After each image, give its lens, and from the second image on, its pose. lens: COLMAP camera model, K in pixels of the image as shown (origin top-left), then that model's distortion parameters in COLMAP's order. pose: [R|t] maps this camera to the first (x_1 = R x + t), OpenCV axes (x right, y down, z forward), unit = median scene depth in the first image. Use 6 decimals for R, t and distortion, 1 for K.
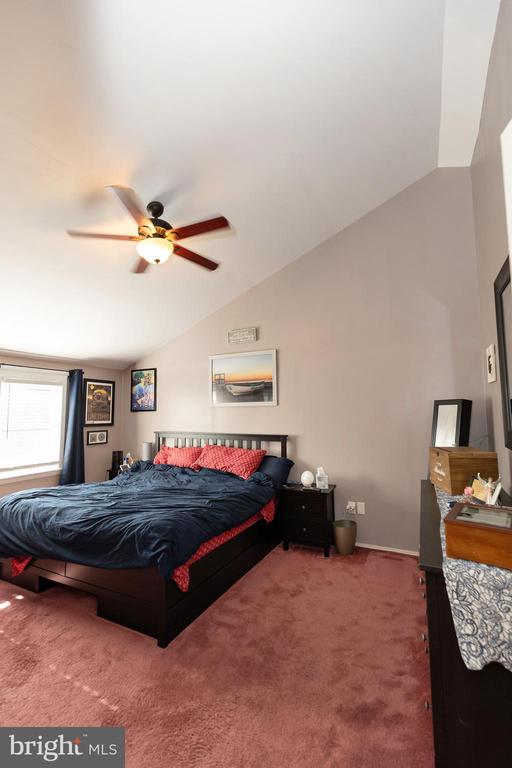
lens RADIAL K [[344.3, 0, 256.0], [0, 344.3, 384.0], [0, 0, 1]] dist [0.008145, -0.000519]
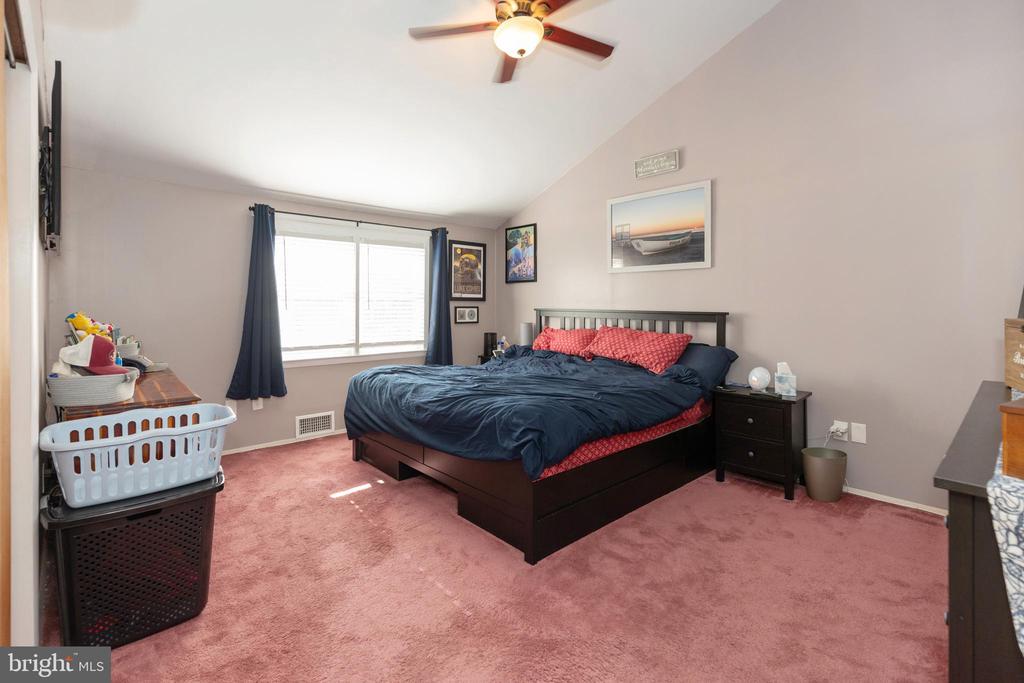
lens RADIAL K [[478.6, 0, 509.9], [0, 478.6, 303.9], [0, 0, 1]] dist [0.011706, -0.001179]
pose [[0.932941, 0.011406, -0.359848, 0.043084], [0.019665, 0.996392, 0.082564, 0.062870], [0.359492, -0.084104, 0.929350, 0.025223]]
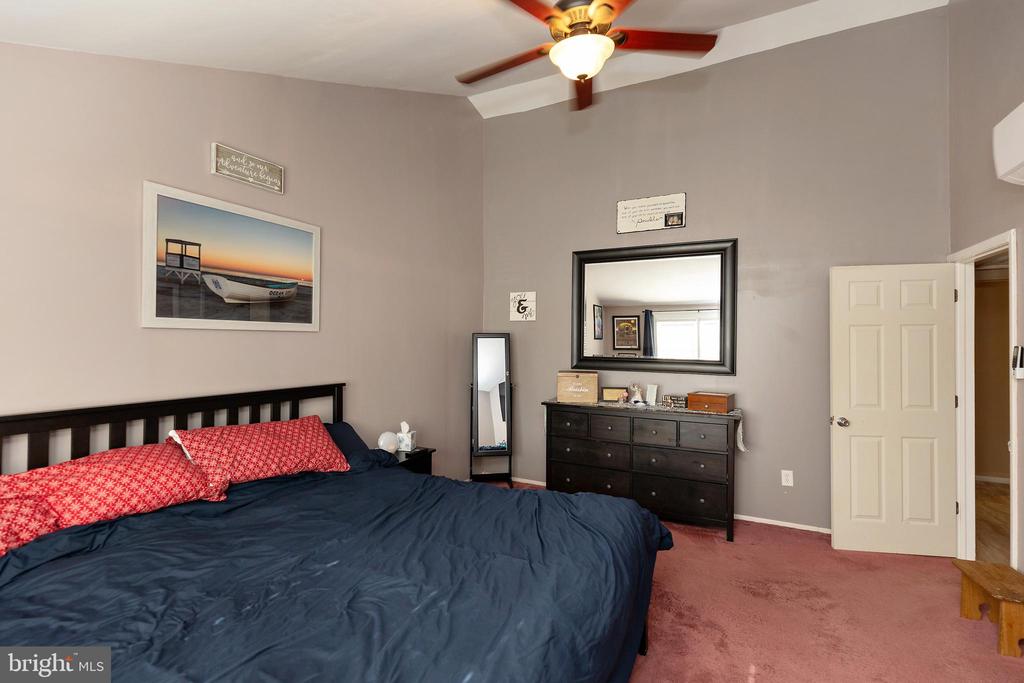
lens RADIAL K [[459.0, 0, 512.0], [0, 459.0, 341.5], [0, 0, 1]] dist [0.008145, -0.000519]
pose [[0.008214, 0.011778, 0.999897, -0.858331], [-0.081881, 0.996581, -0.011067, 0.079271], [-0.996608, -0.081782, 0.009150, 0.889534]]
